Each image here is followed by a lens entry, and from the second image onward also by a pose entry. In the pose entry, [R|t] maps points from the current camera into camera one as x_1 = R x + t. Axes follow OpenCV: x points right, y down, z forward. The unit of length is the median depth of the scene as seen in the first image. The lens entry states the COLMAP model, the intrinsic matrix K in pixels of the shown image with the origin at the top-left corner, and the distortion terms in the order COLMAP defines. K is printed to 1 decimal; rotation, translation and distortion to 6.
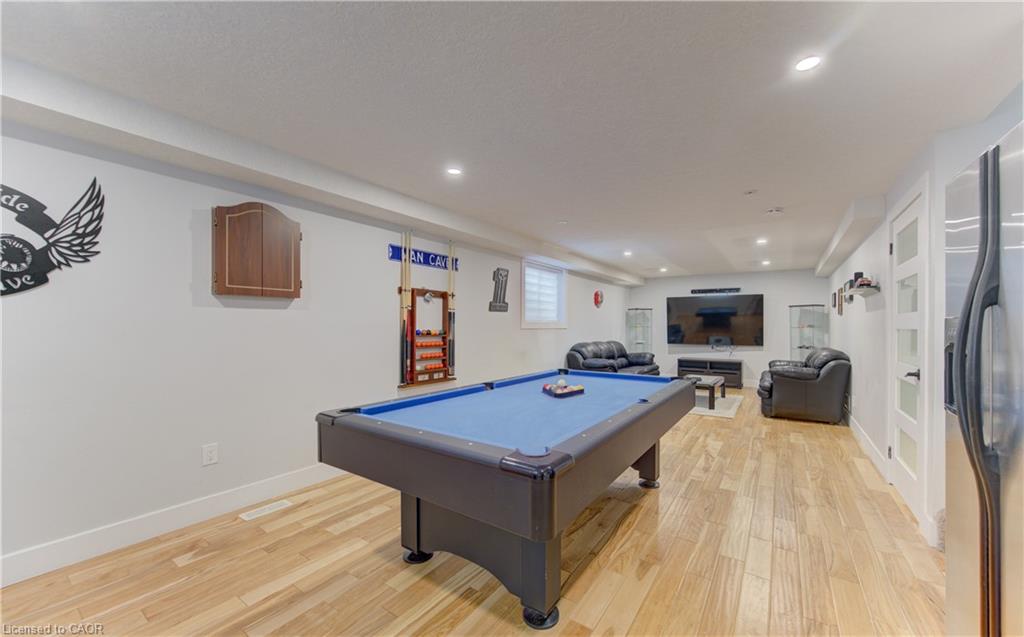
lens RADIAL K [[395.1, 0, 513.9], [0, 395.1, 325.6], [0, 0, 1]] dist [-0.000512, -0.000038]
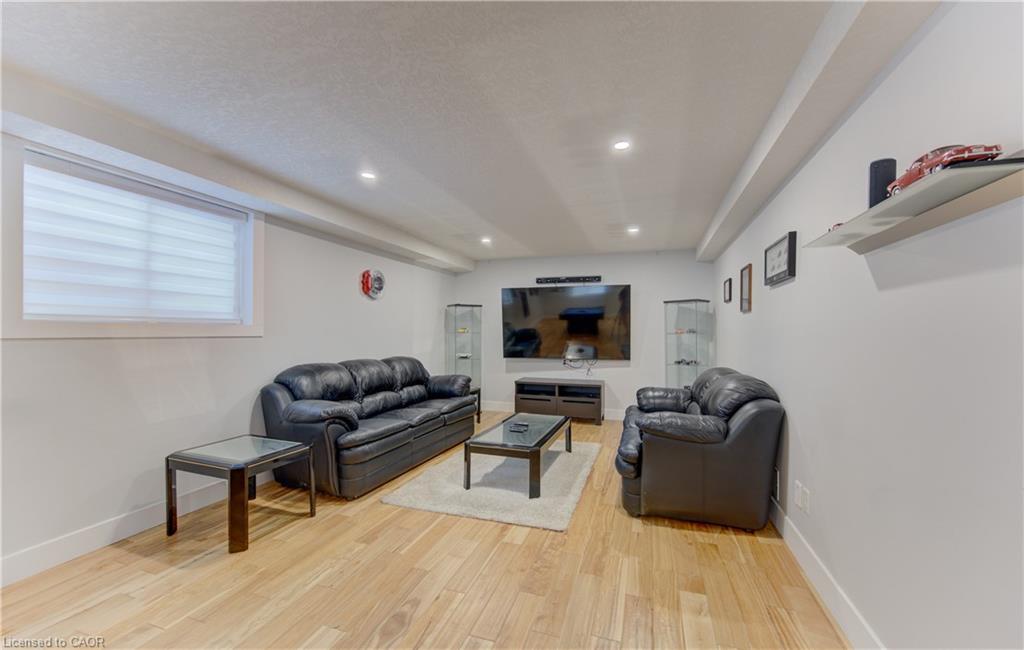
lens RADIAL K [[381.1, 0, 510.7], [0, 381.1, 335.0], [0, 0, 1]] dist [-0.003686, -0.000088]
pose [[0.969569, -0.002243, 0.244806, 0.315704], [0.000045, 0.999960, 0.008984, 0.001953], [-0.244817, -0.008700, 0.969530, 0.482723]]
